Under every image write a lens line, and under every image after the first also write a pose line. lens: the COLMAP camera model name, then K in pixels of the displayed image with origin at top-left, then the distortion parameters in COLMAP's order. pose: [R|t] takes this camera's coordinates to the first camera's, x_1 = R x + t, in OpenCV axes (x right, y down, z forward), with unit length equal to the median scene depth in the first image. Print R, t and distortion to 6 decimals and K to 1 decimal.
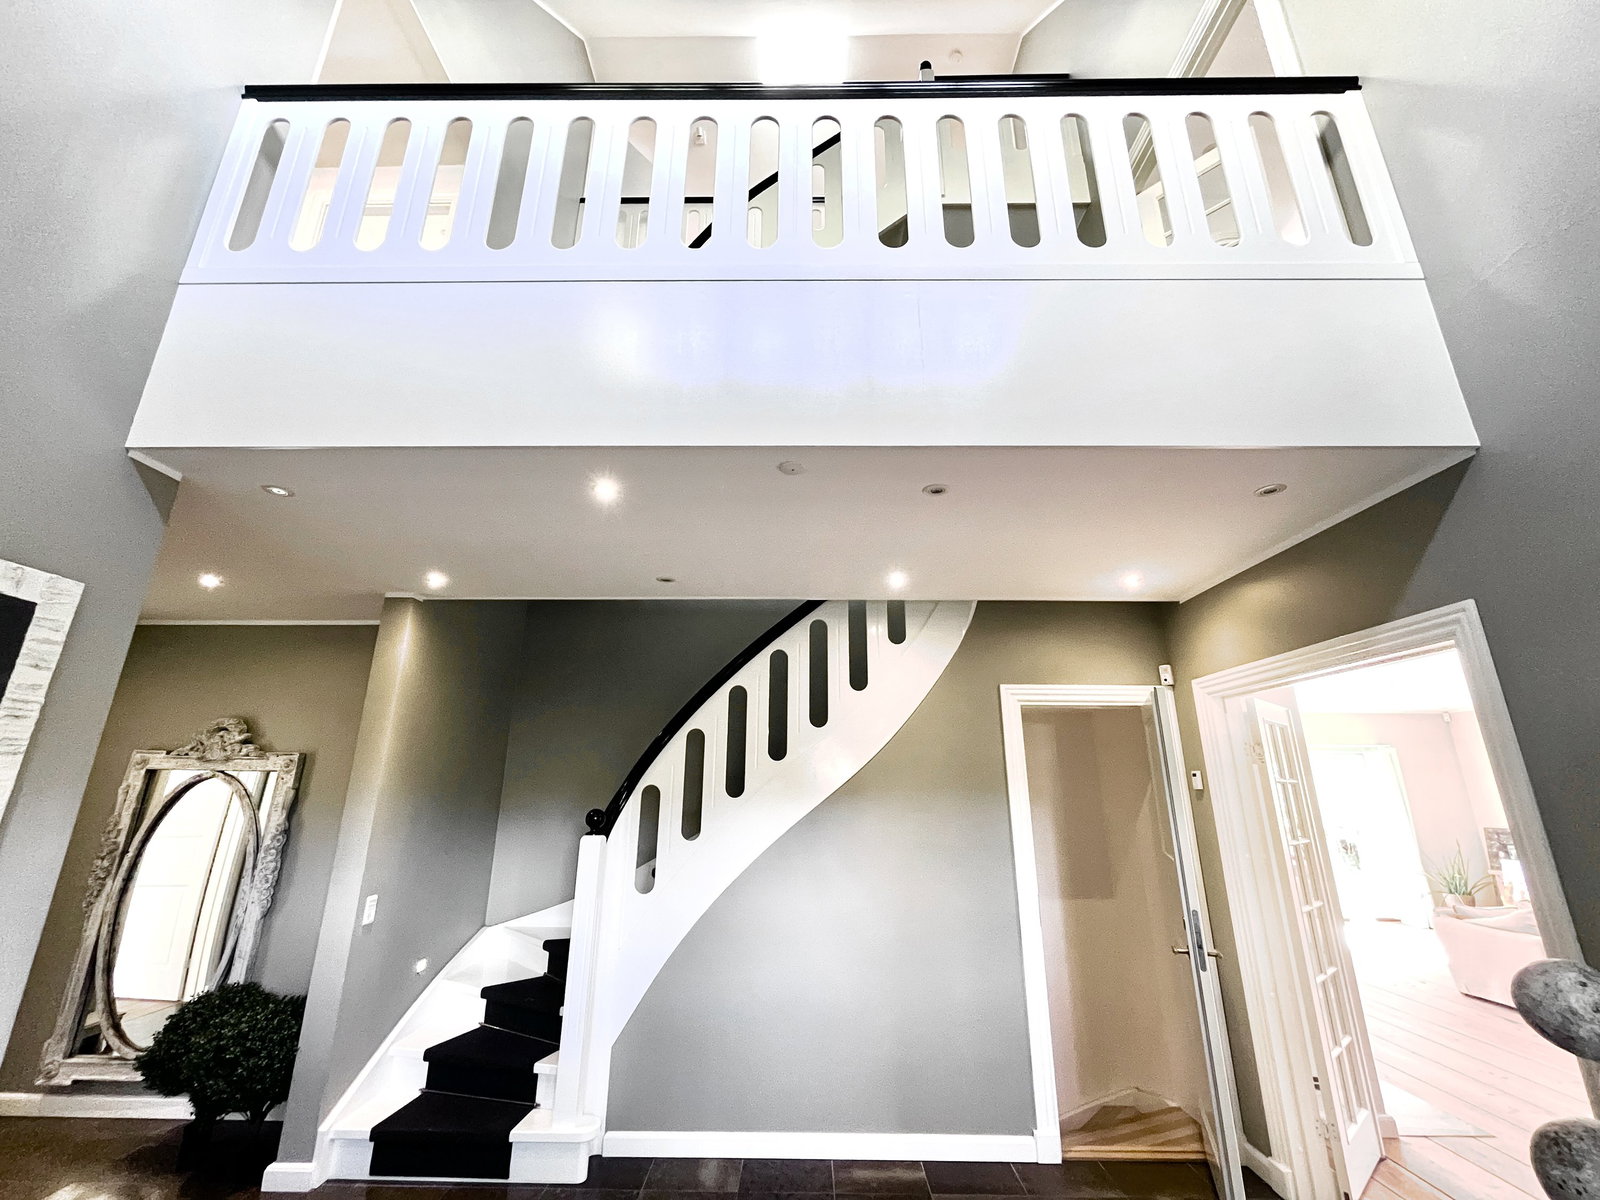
lens RADIAL K [[634.0, 0, 800.0], [0, 634.0, 600.0], [0, 0, 1]] dist [-0.007335, -0.000186]
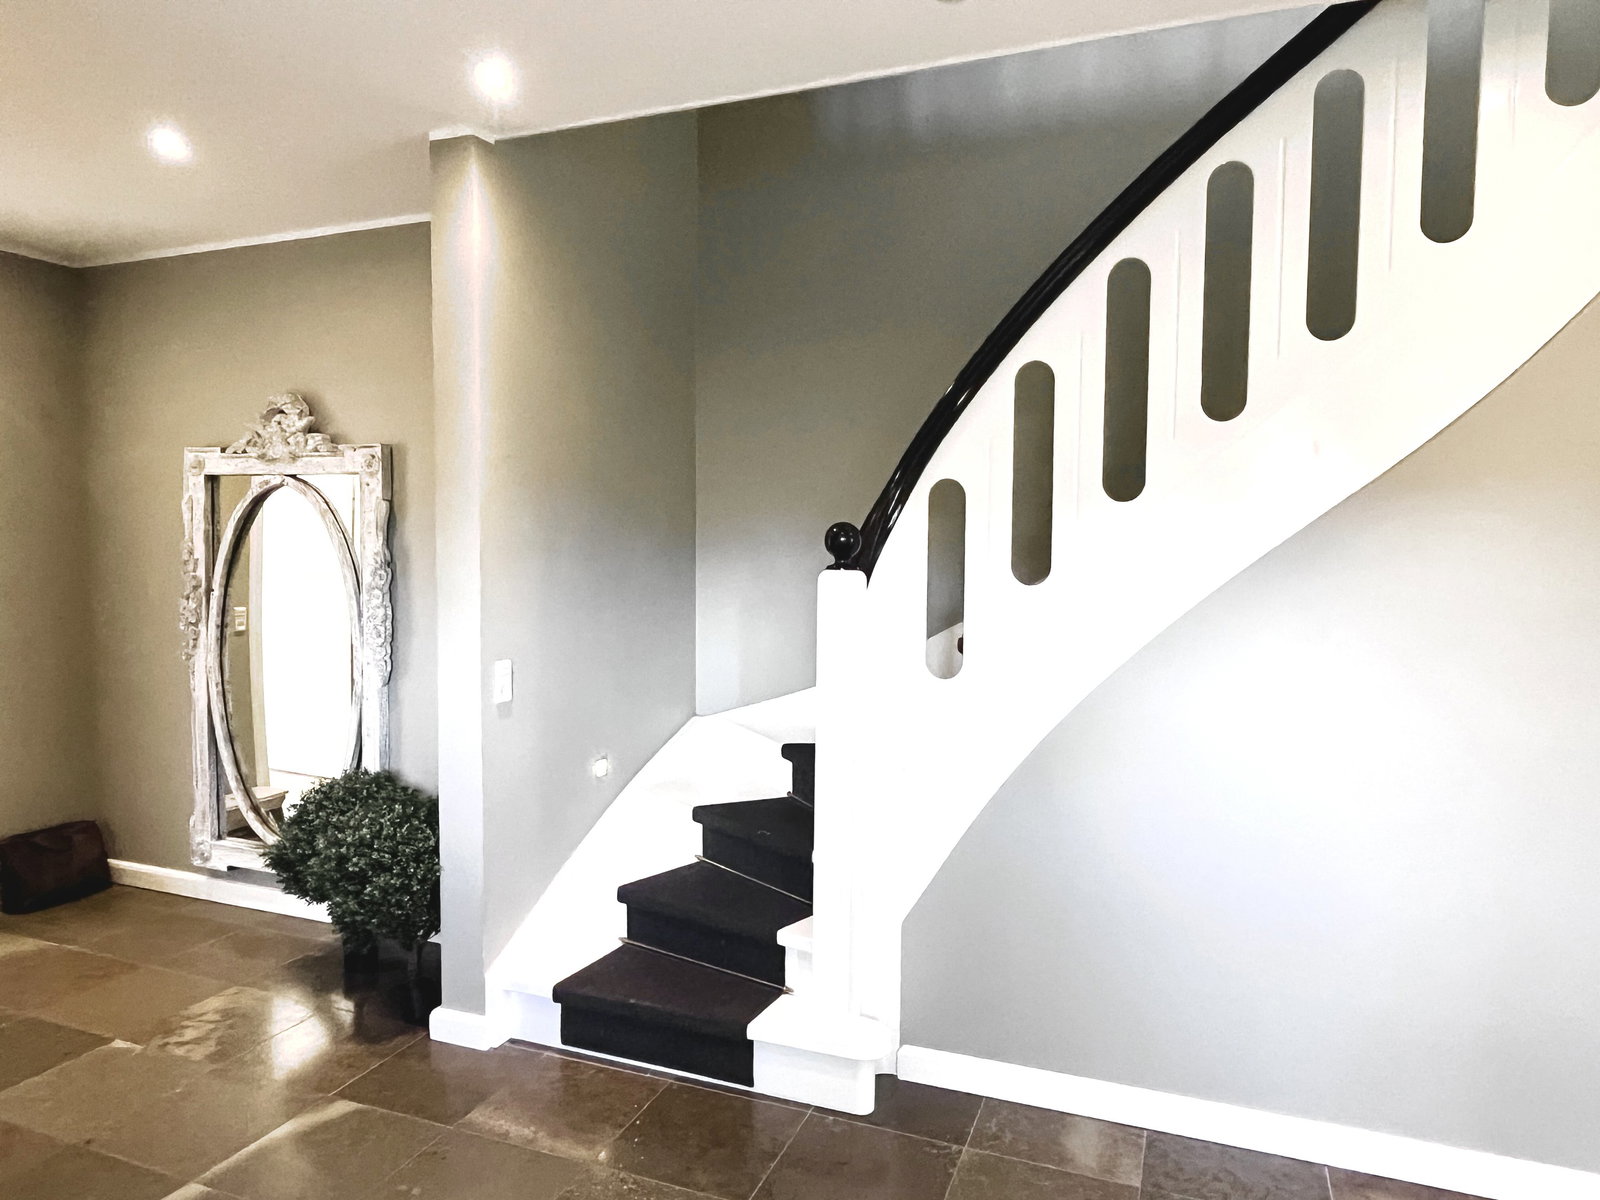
lens RADIAL K [[1029.3, 0, 800.0], [0, 1029.3, 600.0], [0, 0, 1]] dist [-0.023723, 0.000363]
pose [[0.935239, 0.024056, -0.353198, -0.059444], [0.098650, 0.940461, 0.325272, 0.114279], [0.339994, -0.339050, 0.877183, 0.236350]]
